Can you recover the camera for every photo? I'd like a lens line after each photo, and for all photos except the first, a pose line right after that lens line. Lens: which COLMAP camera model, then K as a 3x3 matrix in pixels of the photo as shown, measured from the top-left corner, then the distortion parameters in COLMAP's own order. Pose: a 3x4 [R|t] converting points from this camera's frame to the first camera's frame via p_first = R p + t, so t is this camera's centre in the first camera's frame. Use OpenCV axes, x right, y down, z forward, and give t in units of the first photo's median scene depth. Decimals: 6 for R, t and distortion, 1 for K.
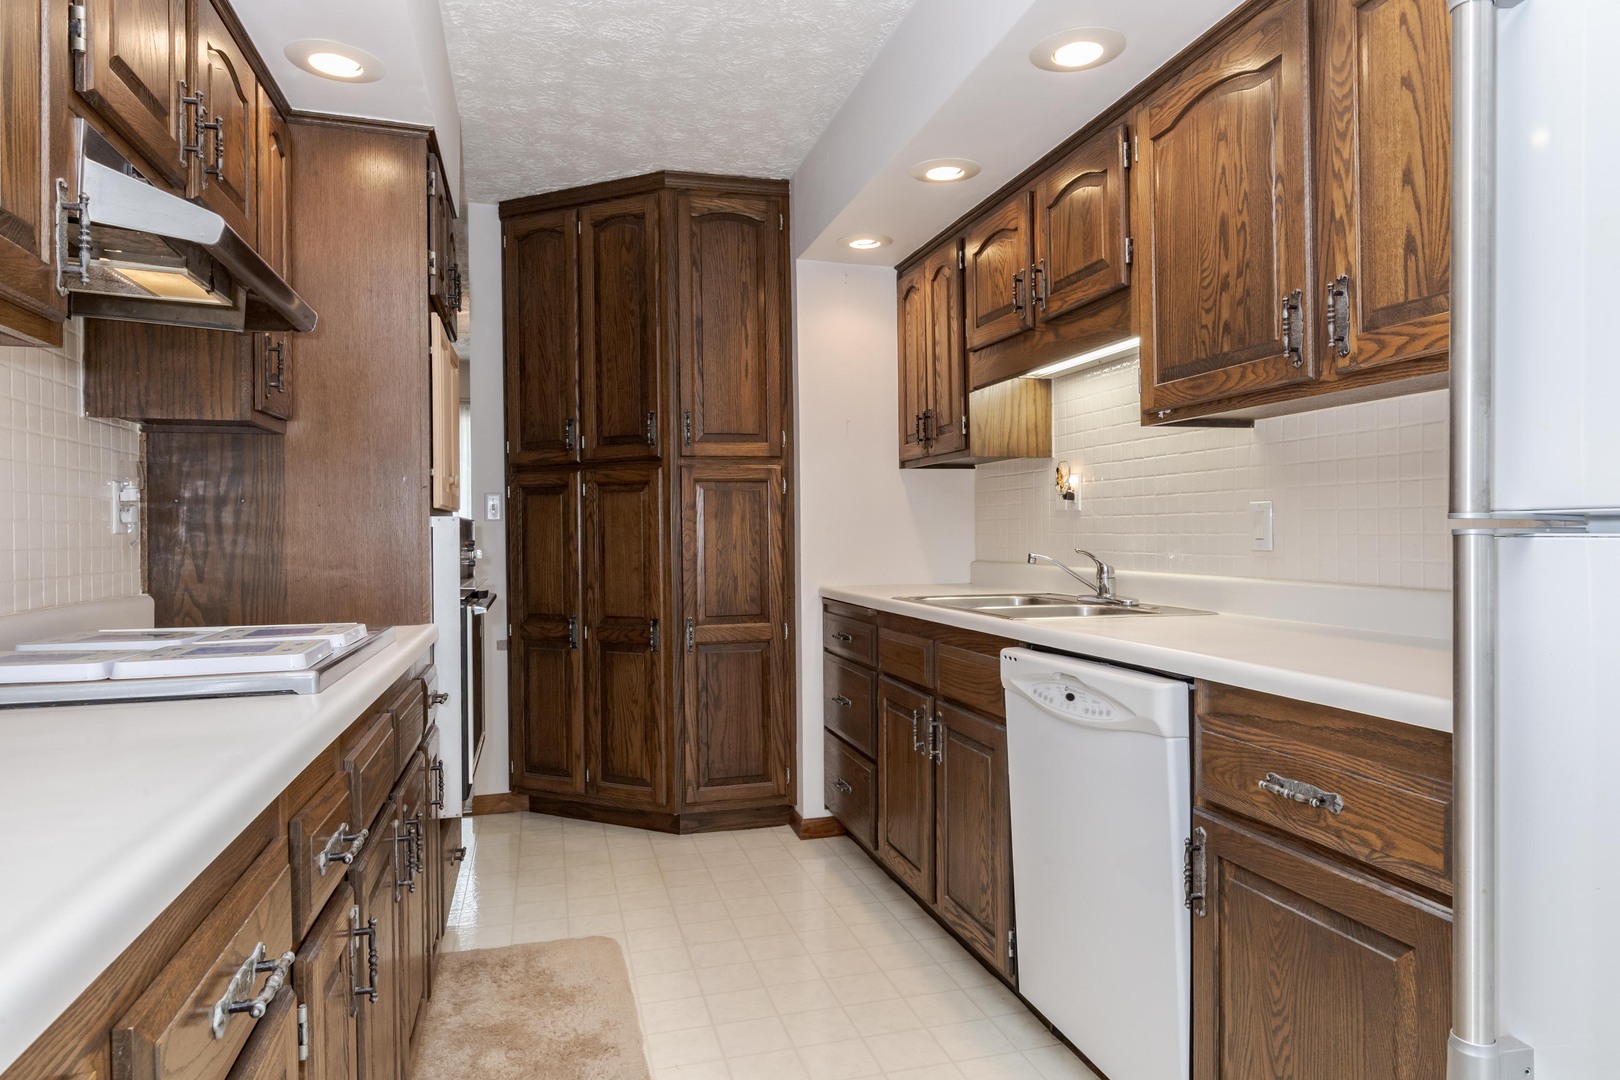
lens RADIAL K [[974.6, 0, 815.9], [0, 974.6, 535.0], [0, 0, 1]] dist [0.002802, 0.000259]
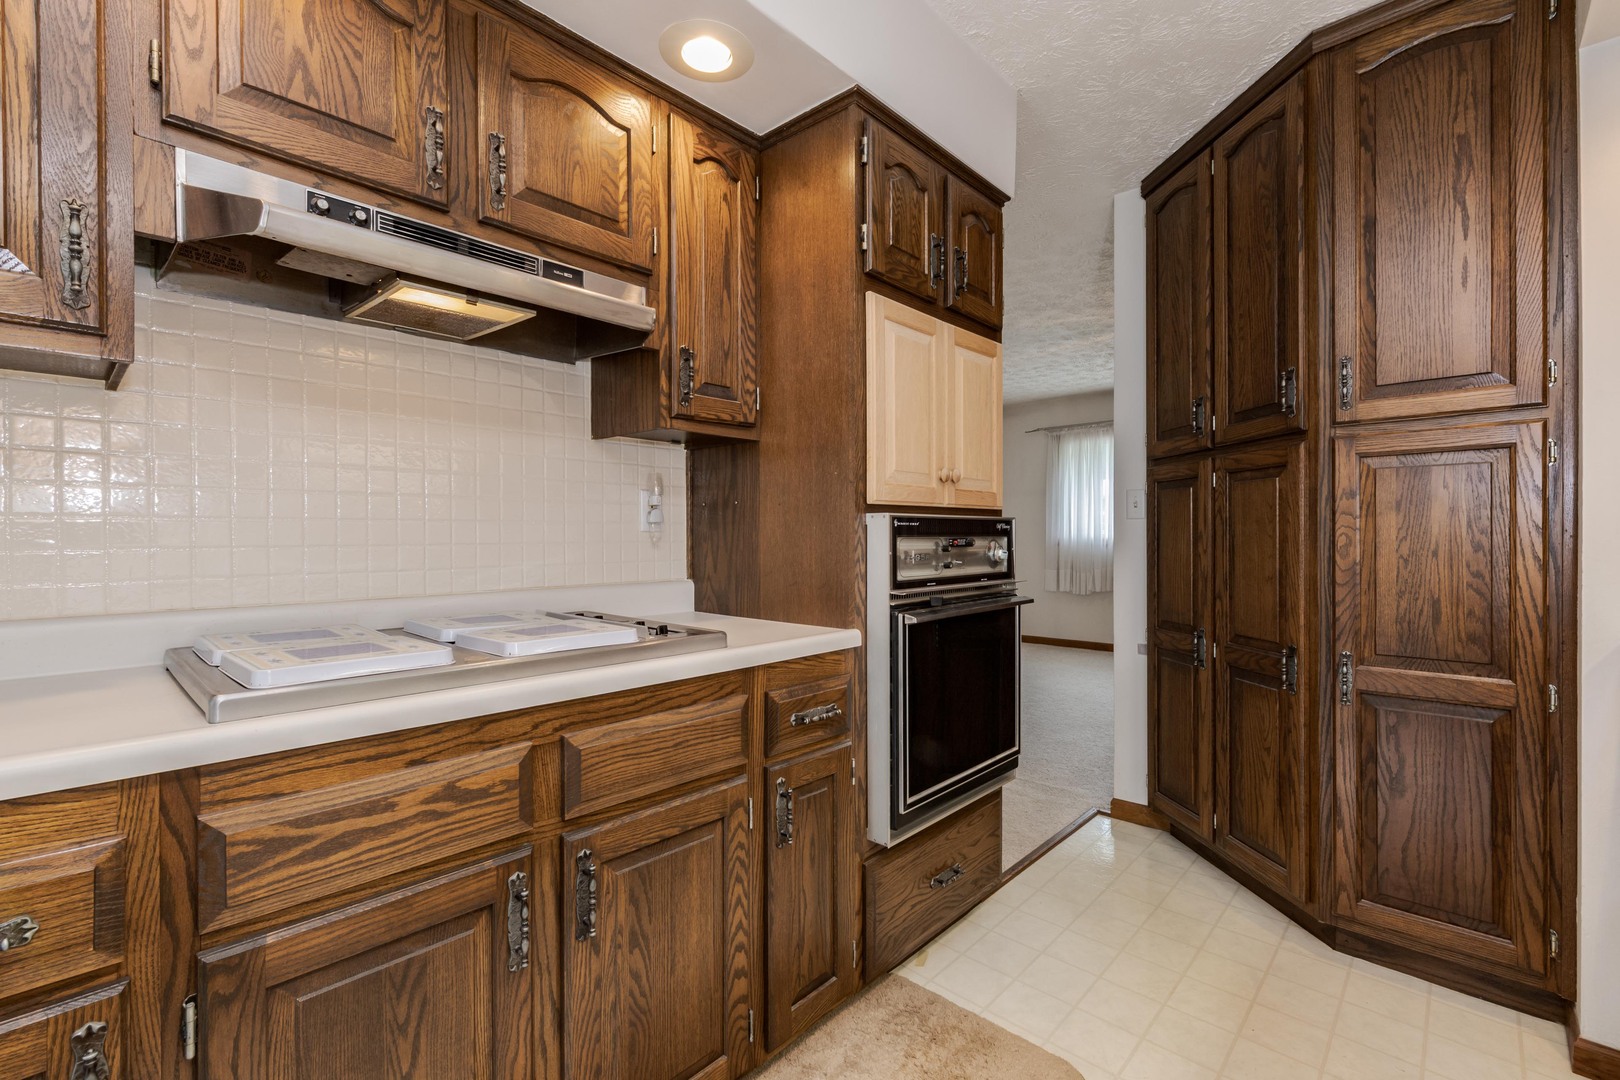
lens RADIAL K [[694.7, 0, 816.6], [0, 694.7, 539.4], [0, 0, 1]] dist [-0.000056, 0.000212]
pose [[0.523444, 0.011811, -0.851978, 0.094247], [-0.004485, 0.999928, 0.011106, -0.000391], [0.852049, -0.001992, 0.523459, 0.406443]]
